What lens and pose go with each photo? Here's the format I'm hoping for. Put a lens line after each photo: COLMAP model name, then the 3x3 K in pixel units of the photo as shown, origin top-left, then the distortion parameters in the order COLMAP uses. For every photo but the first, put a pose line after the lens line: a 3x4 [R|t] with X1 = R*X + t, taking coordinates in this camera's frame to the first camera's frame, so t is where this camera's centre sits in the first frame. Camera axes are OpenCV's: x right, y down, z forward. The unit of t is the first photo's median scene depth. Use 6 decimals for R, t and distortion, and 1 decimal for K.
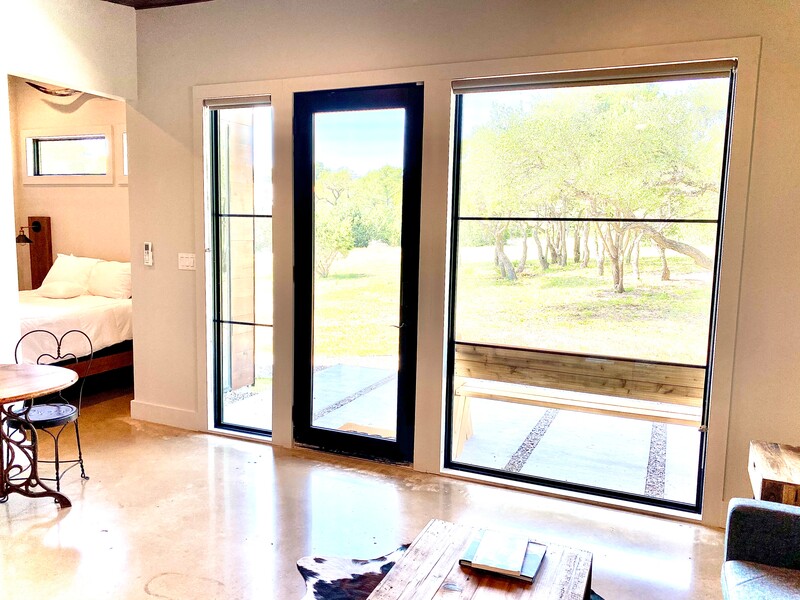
lens RADIAL K [[630.4, 0, 400.0], [0, 630.4, 300.0], [0, 0, 1]] dist [0.053327, -0.059941]
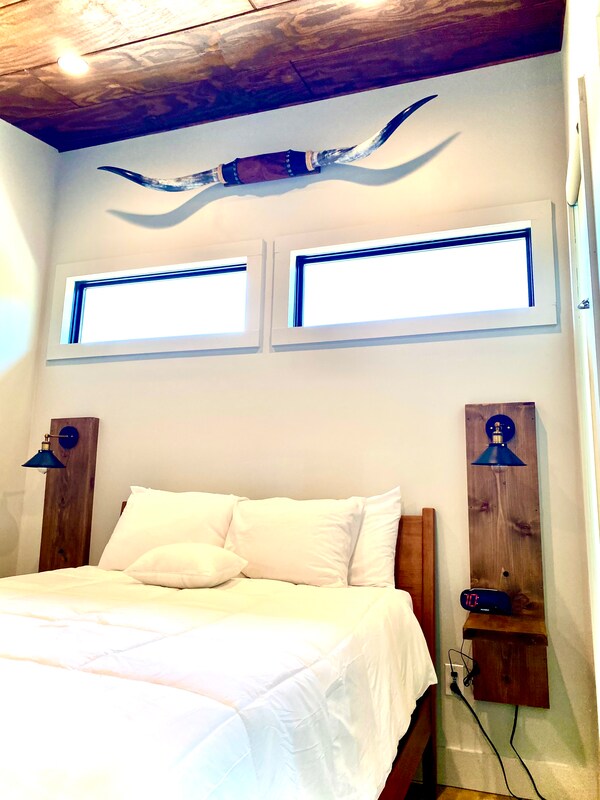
lens RADIAL K [[630.4, 0, 300.0], [0, 630.4, 400.0], [0, 0, 1]] dist [0.053327, -0.059941]
pose [[0.996905, 0.019656, 0.076124, -0.428862], [0.004220, 0.953472, -0.301451, 0.007878], [-0.078508, 0.300839, 0.950438, 0.505350]]
